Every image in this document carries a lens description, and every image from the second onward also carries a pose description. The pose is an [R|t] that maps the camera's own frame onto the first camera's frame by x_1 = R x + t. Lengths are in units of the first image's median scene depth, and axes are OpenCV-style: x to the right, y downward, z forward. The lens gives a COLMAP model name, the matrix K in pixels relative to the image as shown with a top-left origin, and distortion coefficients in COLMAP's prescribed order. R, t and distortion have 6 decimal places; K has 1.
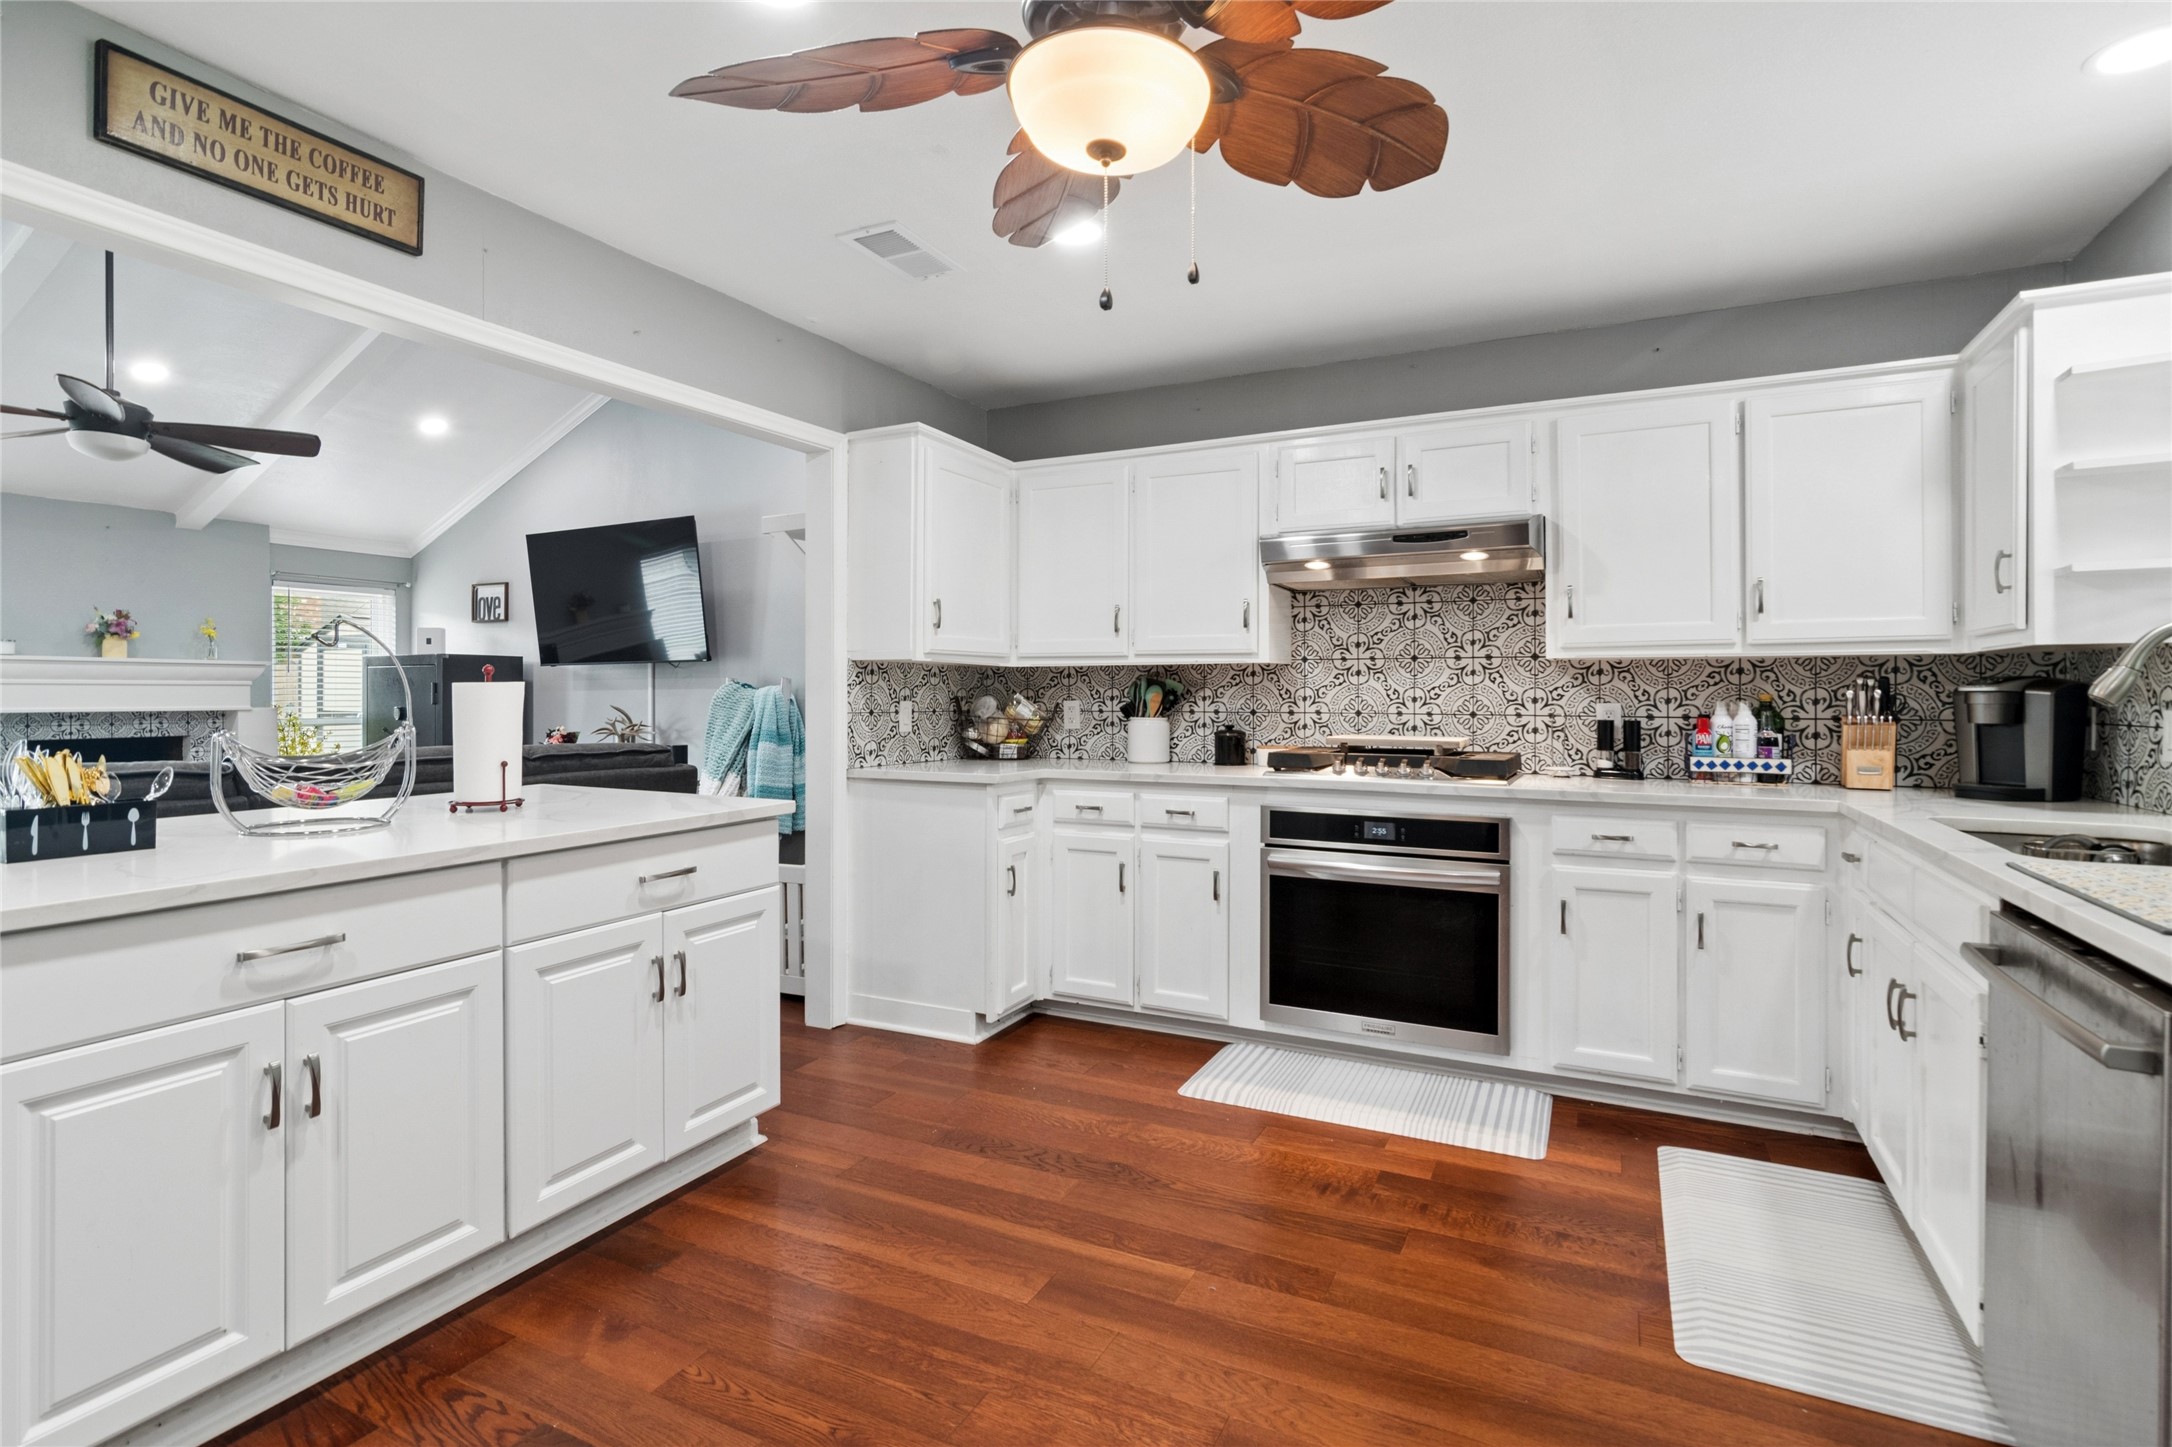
lens RADIAL K [[1046.6, 0, 1091.1], [0, 1046.6, 688.0], [0, 0, 1]] dist [-0.004000, 0.002670]
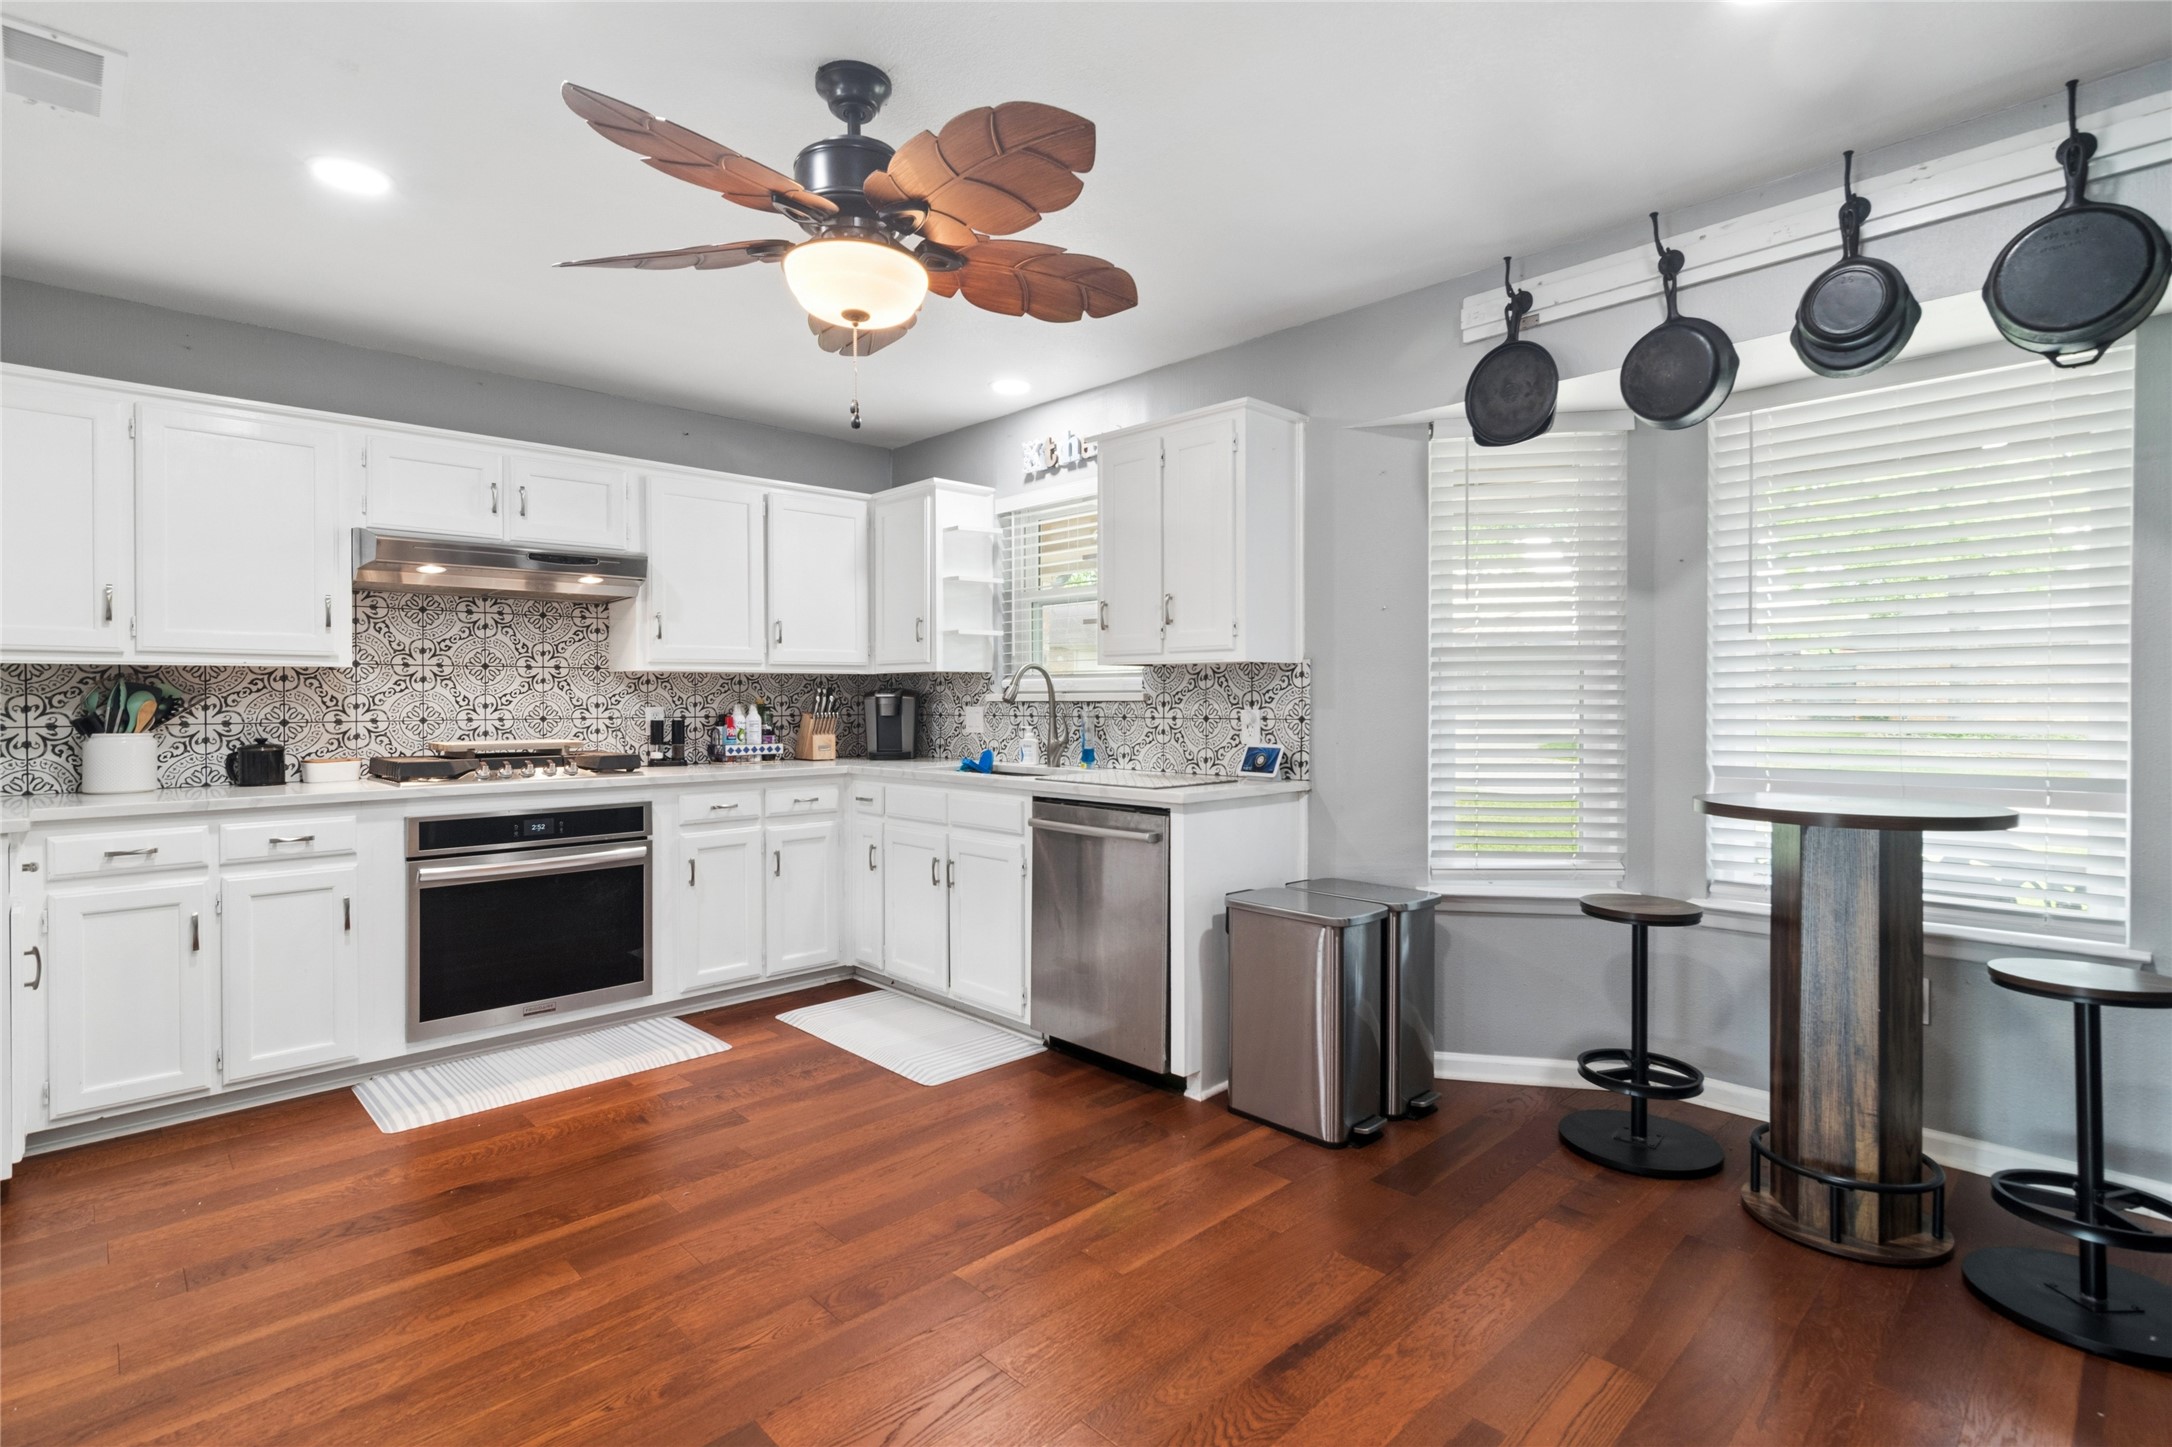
lens RADIAL K [[1046.6, 0, 1091.2], [0, 1046.6, 701.1], [0, 0, 1]] dist [-0.004000, 0.002670]
pose [[0.331486, -0.005377, 0.943445, -0.552372], [-0.000487, 0.999983, 0.005870, 0.000001], [-0.943460, -0.002406, 0.331478, 0.103956]]
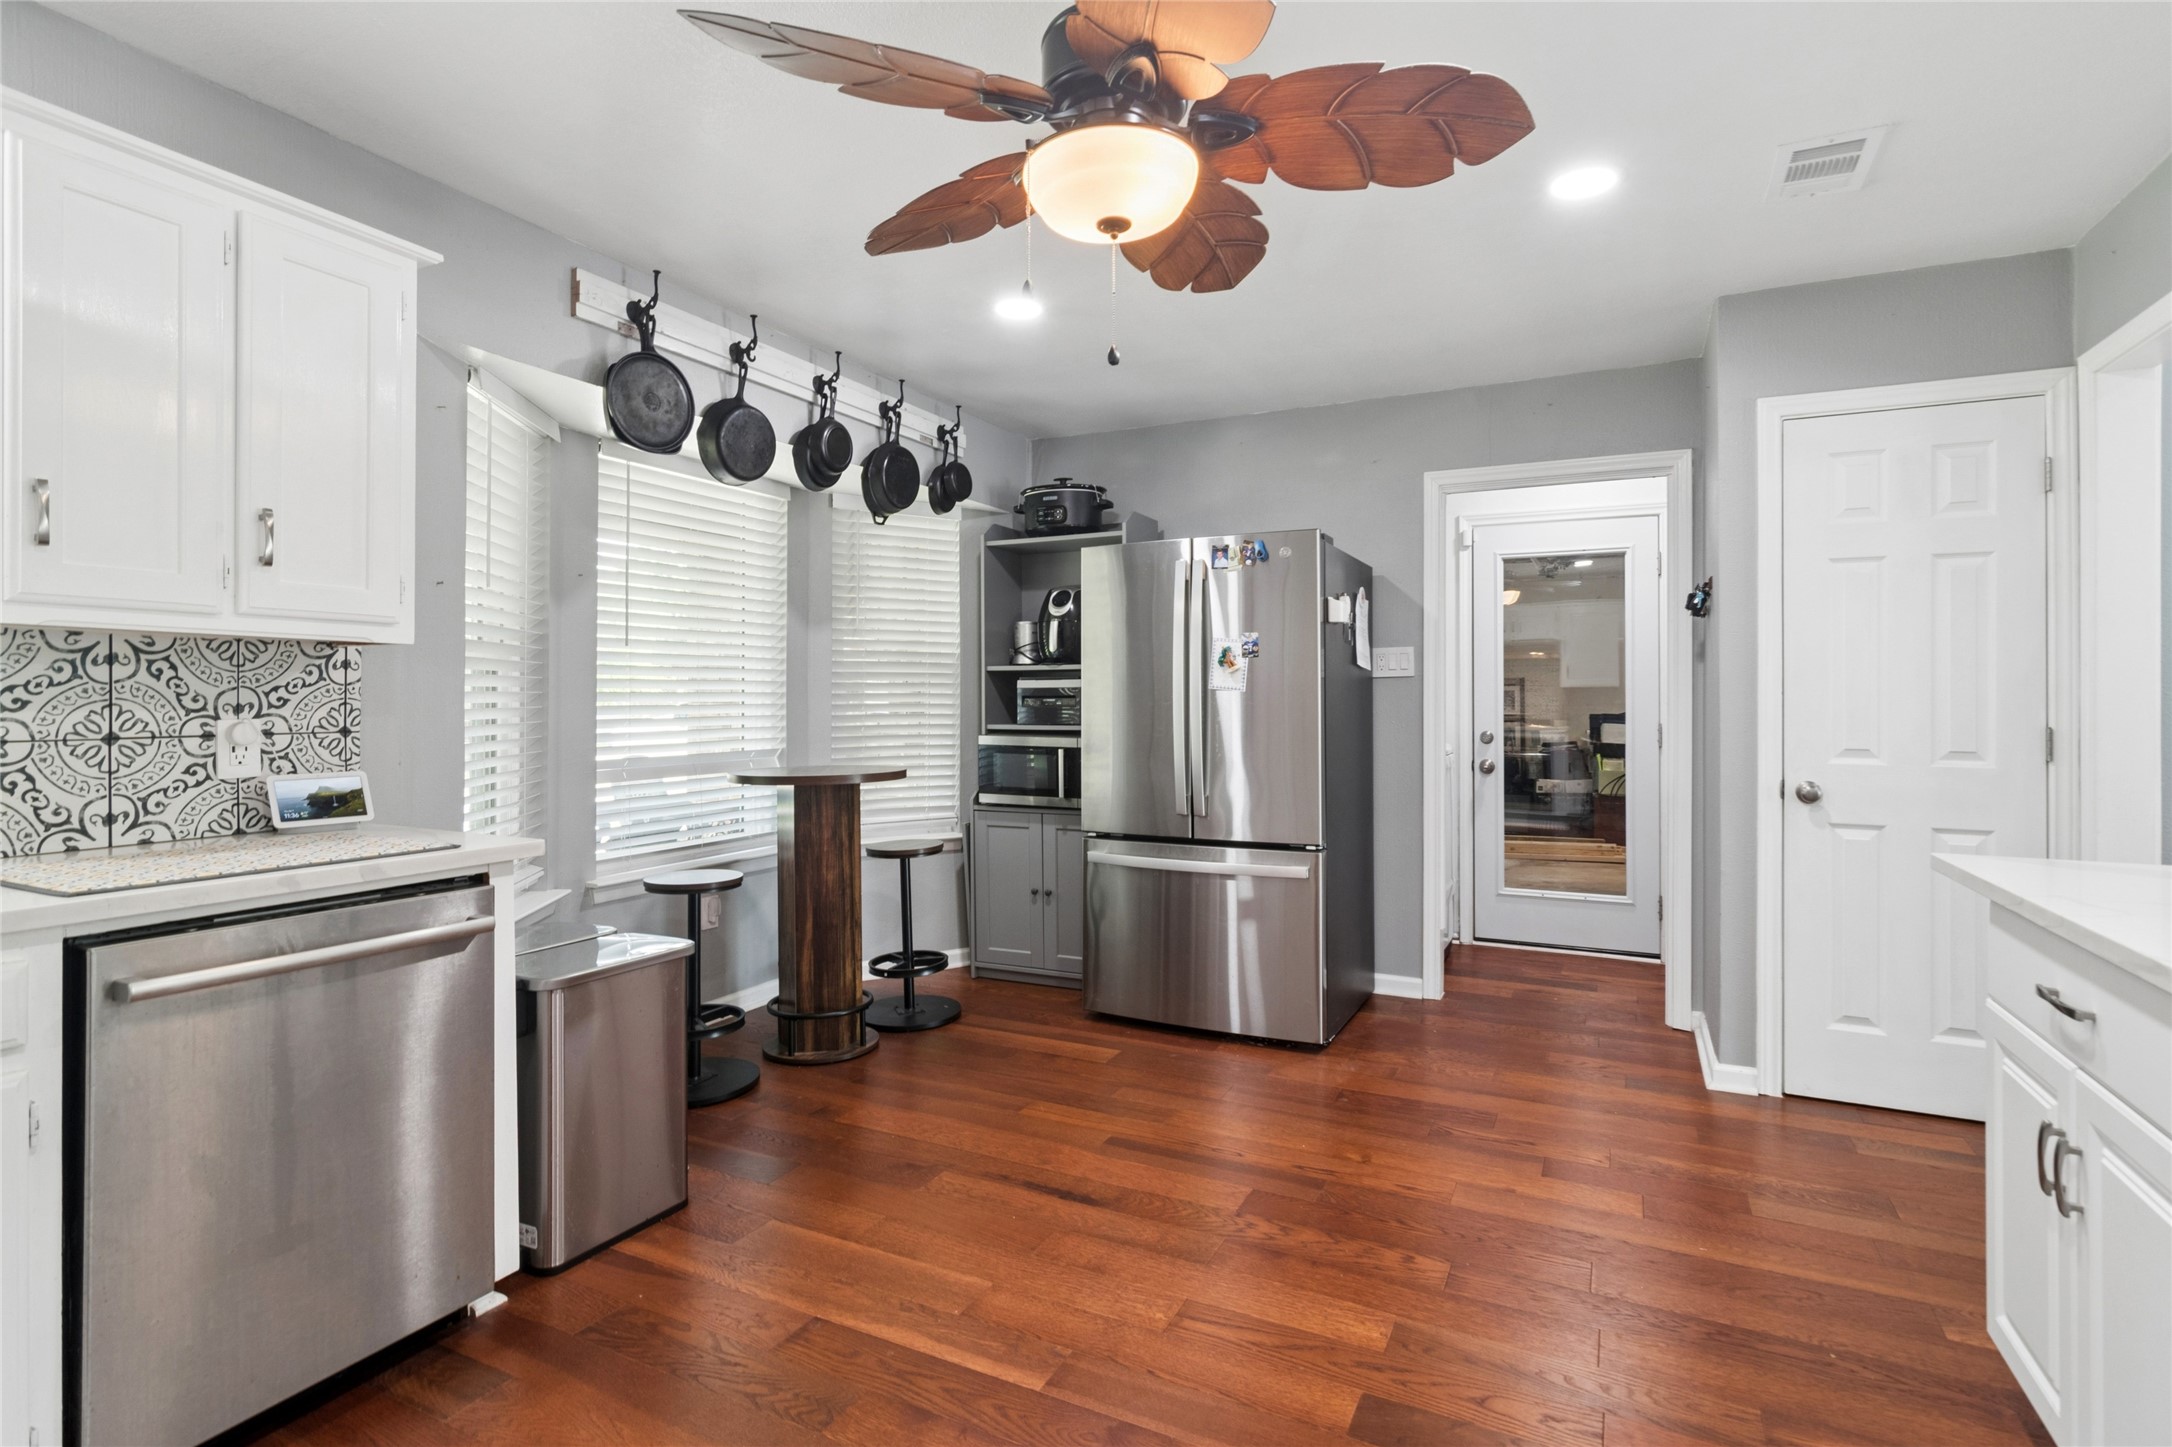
lens RADIAL K [[1046.6, 0, 1102.6], [0, 1046.6, 688.9], [0, 0, 1]] dist [-0.004000, 0.002670]
pose [[-0.999979, -0.005202, -0.003894, 0.016249], [-0.005143, 0.999875, -0.014926, 0.003725], [0.003971, -0.014905, -0.999881, 0.968986]]
